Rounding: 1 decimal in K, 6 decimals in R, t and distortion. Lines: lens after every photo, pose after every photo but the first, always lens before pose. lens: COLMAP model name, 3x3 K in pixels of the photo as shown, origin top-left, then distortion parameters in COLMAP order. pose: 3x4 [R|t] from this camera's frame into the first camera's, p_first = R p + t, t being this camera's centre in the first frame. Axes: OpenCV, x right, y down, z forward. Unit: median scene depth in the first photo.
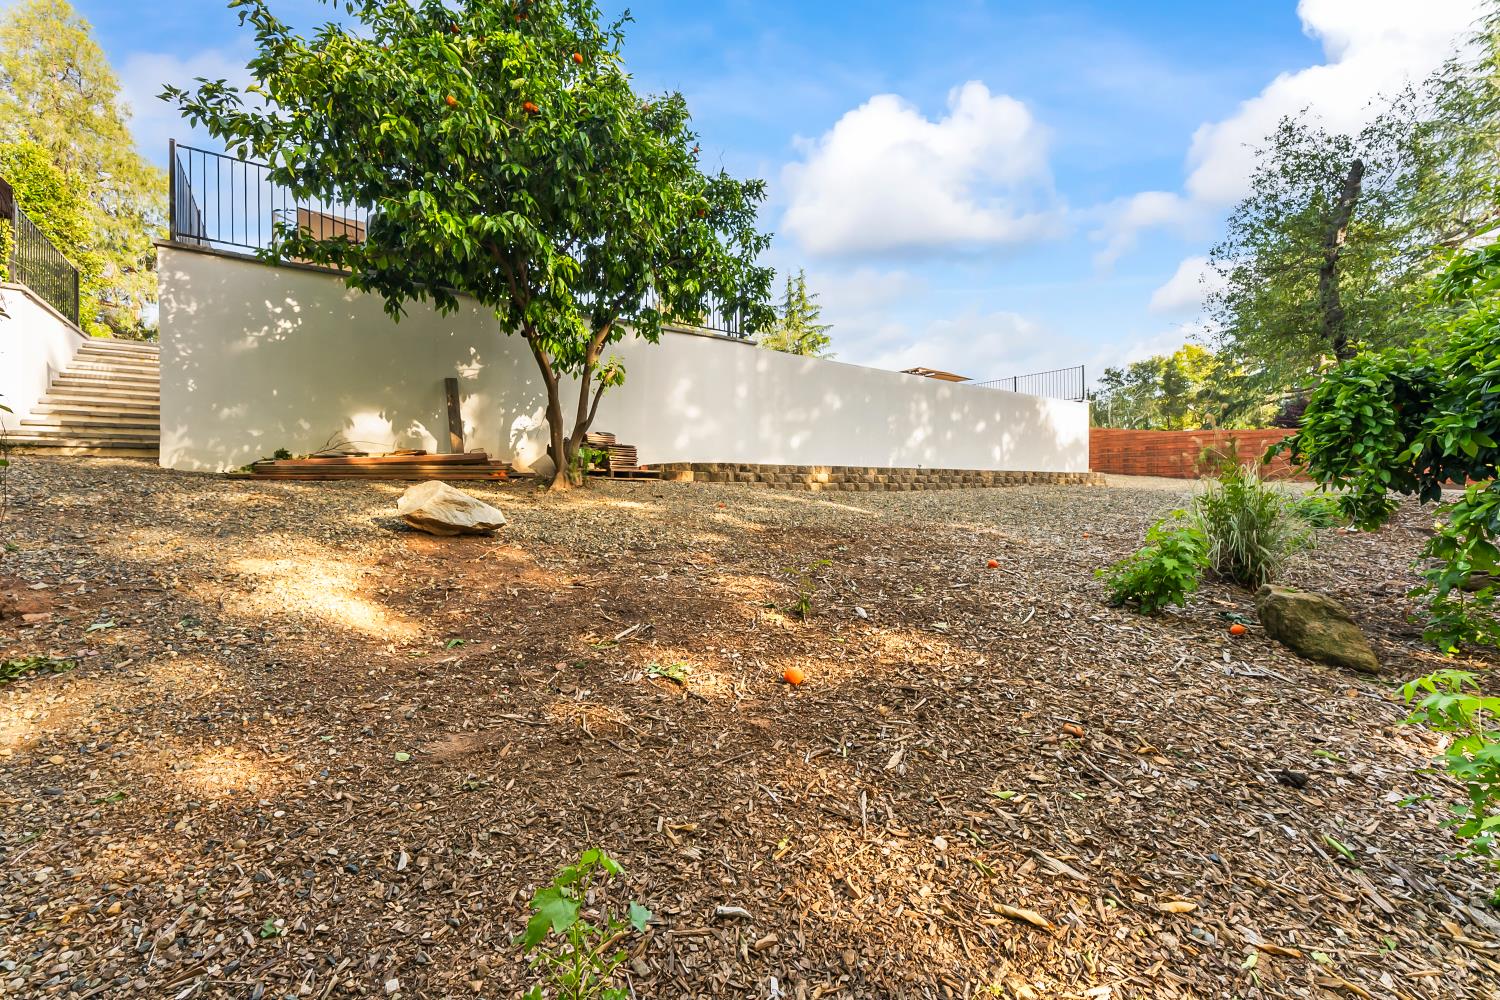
lens RADIAL K [[600.7, 0, 751.2], [0, 600.7, 492.3], [0, 0, 1]] dist [-0.004073, 0.001135]
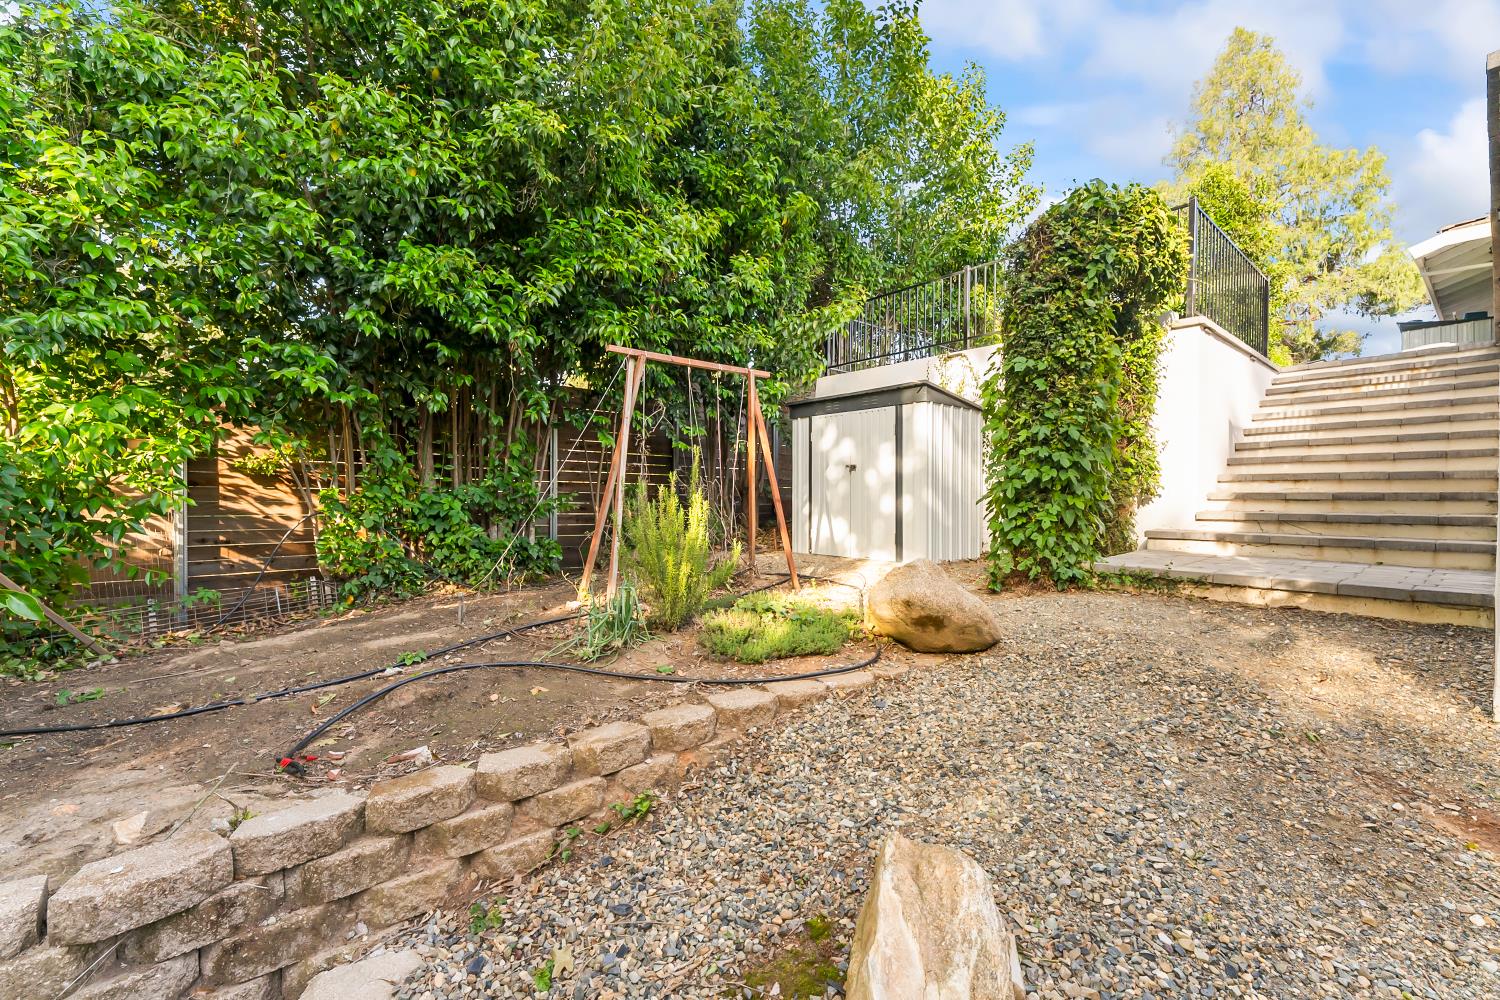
lens RADIAL K [[600.7, 0, 754.2], [0, 600.7, 496.1], [0, 0, 1]] dist [-0.004073, 0.001135]
pose [[0.031803, 0.005501, -0.999479, -0.465795], [-0.009289, 0.999943, 0.005208, -0.118014], [0.999451, 0.009119, 0.031852, 0.400350]]
